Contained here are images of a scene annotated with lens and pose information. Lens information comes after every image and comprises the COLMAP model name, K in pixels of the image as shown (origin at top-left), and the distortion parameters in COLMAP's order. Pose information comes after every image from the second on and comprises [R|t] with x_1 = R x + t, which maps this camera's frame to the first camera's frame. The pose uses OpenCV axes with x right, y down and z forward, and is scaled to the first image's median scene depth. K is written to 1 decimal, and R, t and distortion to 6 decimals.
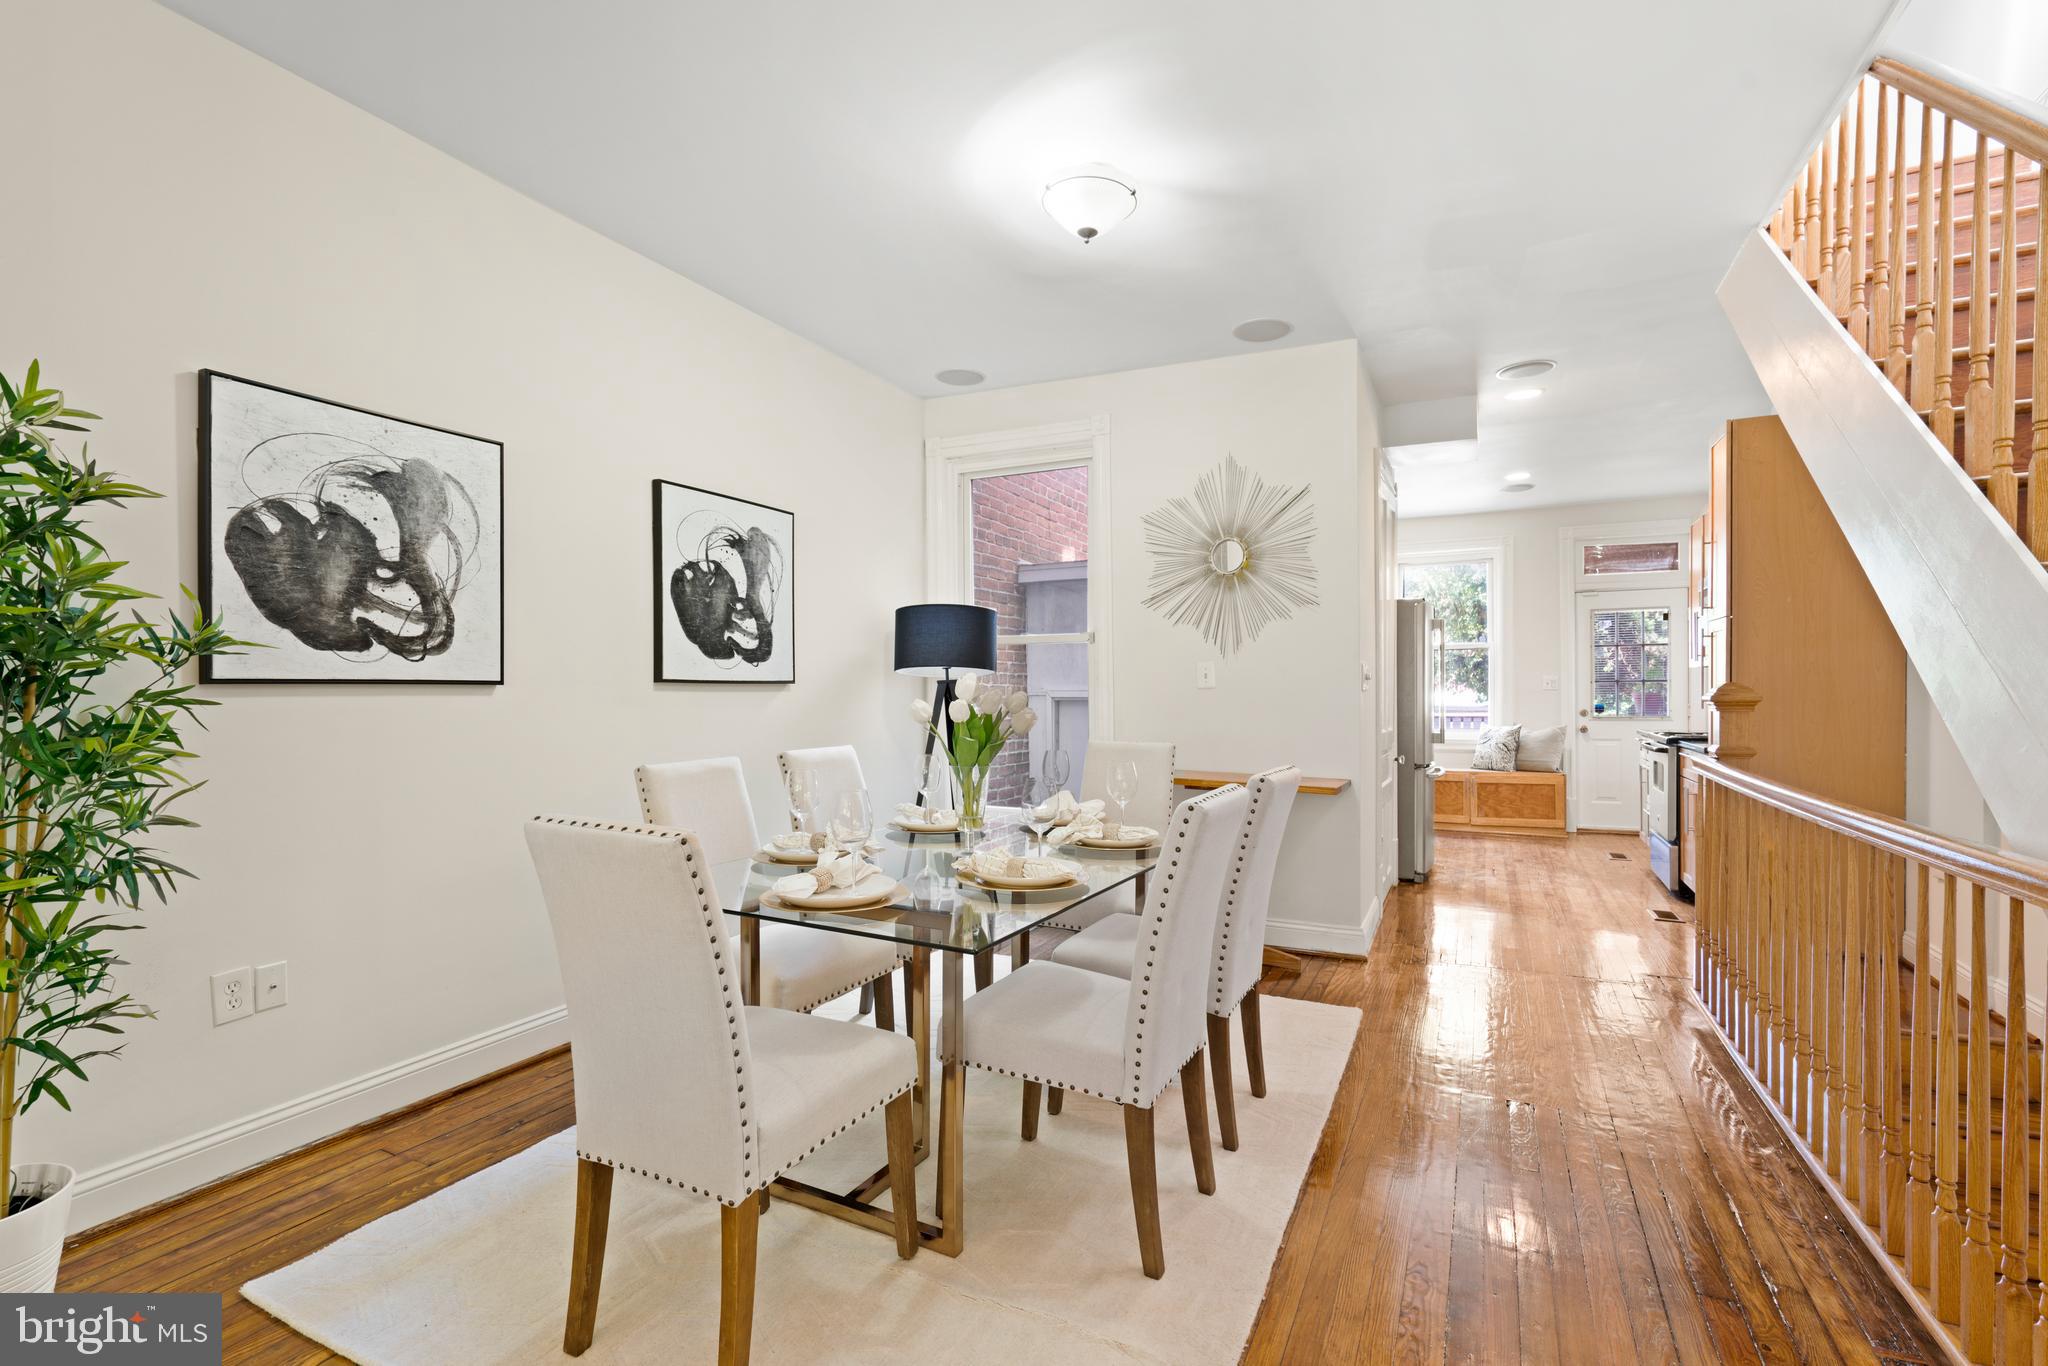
lens RADIAL K [[940.1, 0, 1027.7], [0, 940.1, 699.2], [0, 0, 1]] dist [-0.015254, 0.004530]
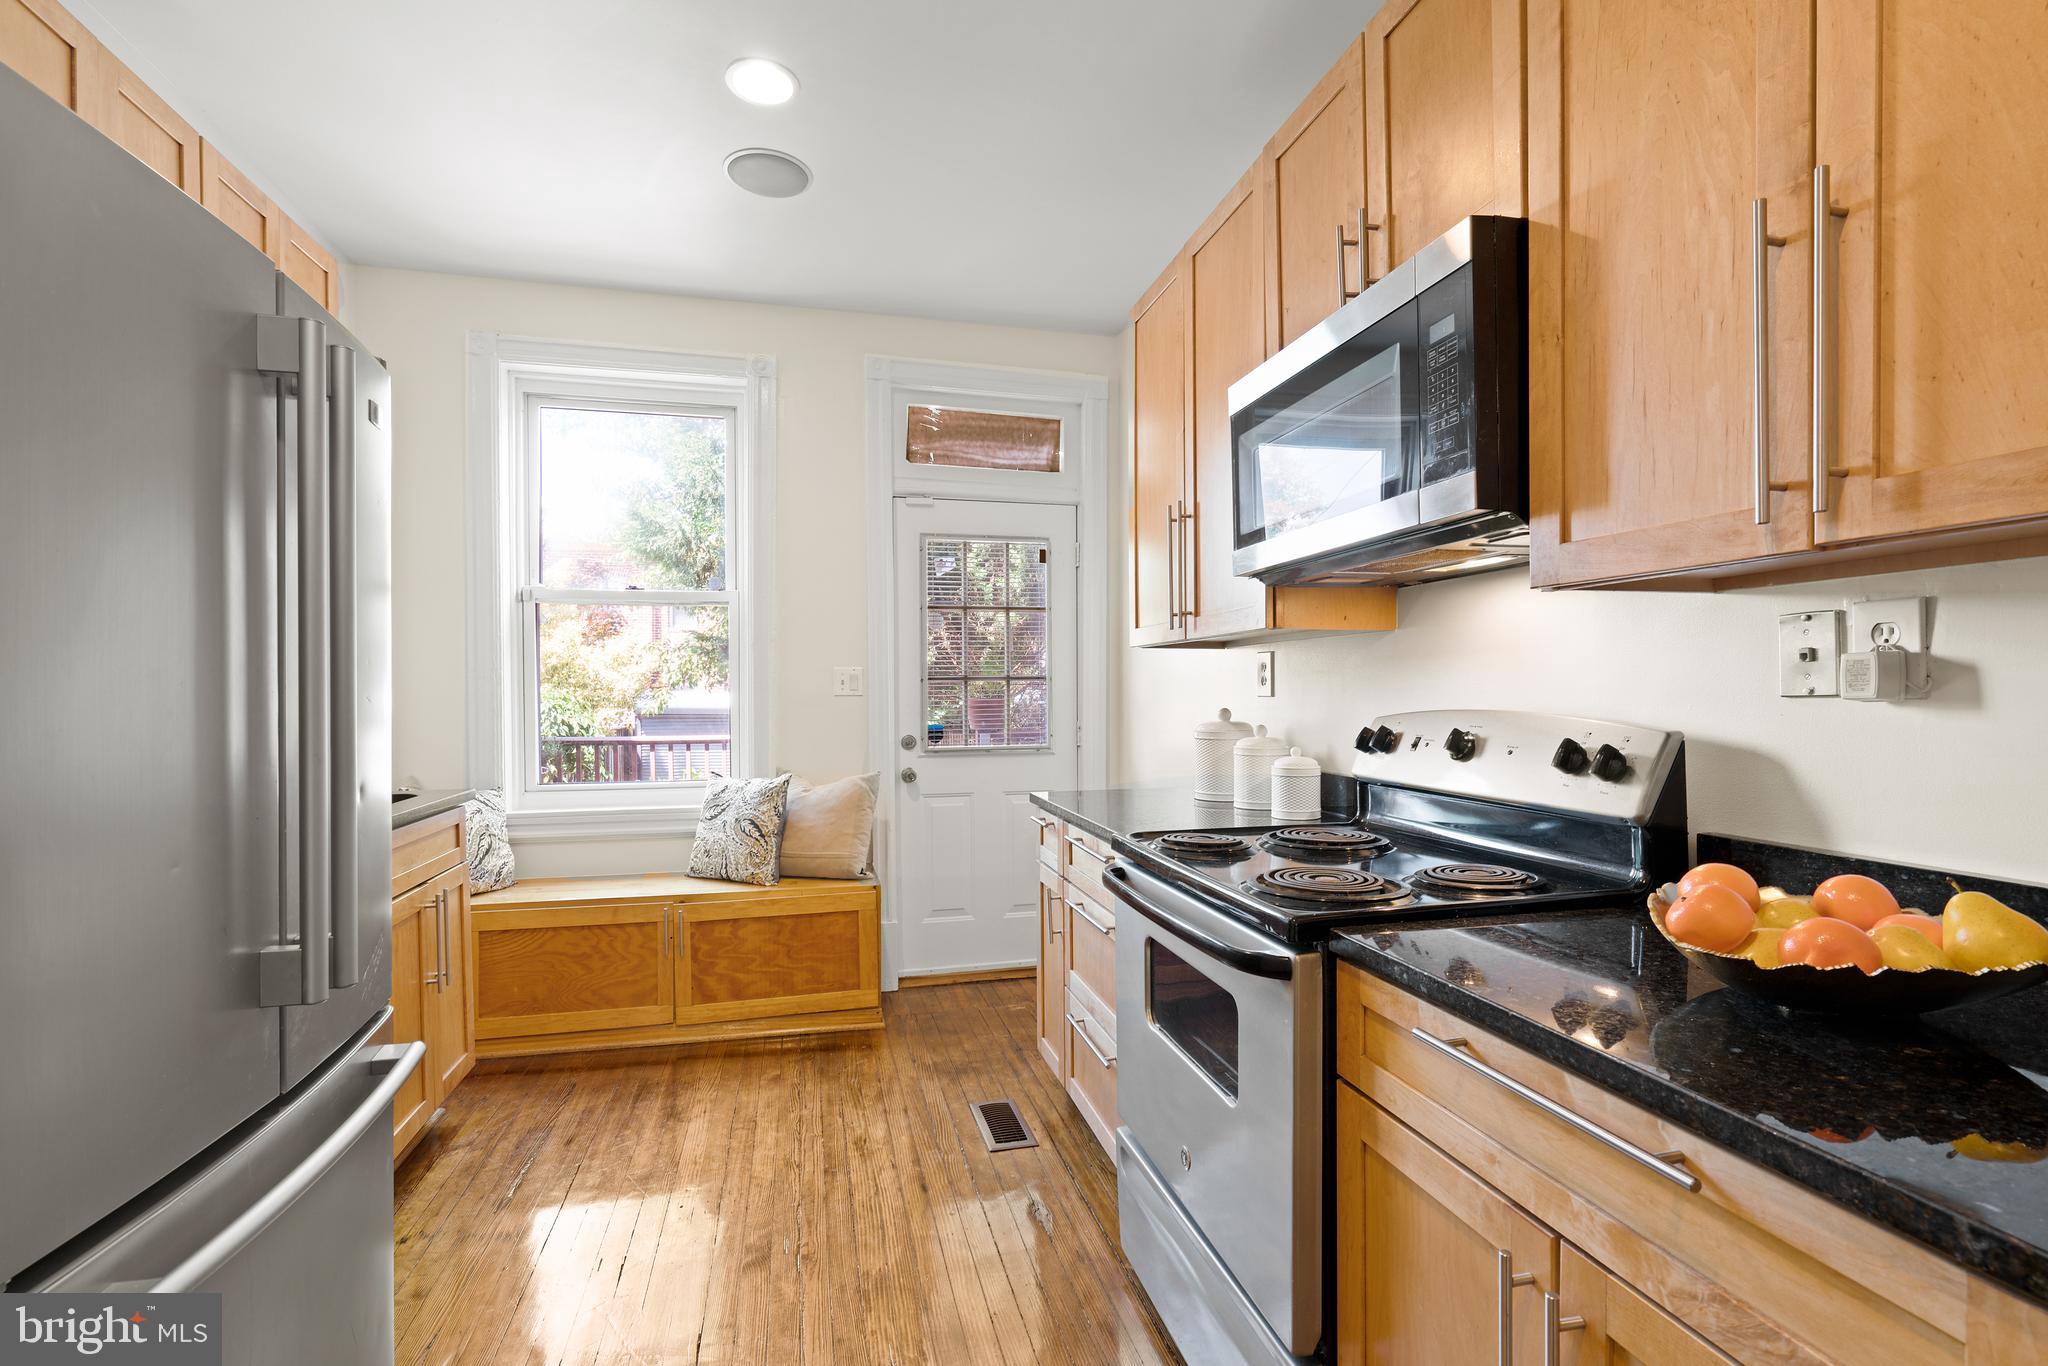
lens RADIAL K [[940.1, 0, 1027.8], [0, 940.1, 692.3], [0, 0, 1]] dist [-0.015254, 0.004530]
pose [[0.768305, -0.002701, 0.640078, 0.329737], [0.006877, 0.999968, -0.004035, -0.009350], [-0.640047, 0.007502, 0.768299, 0.586195]]
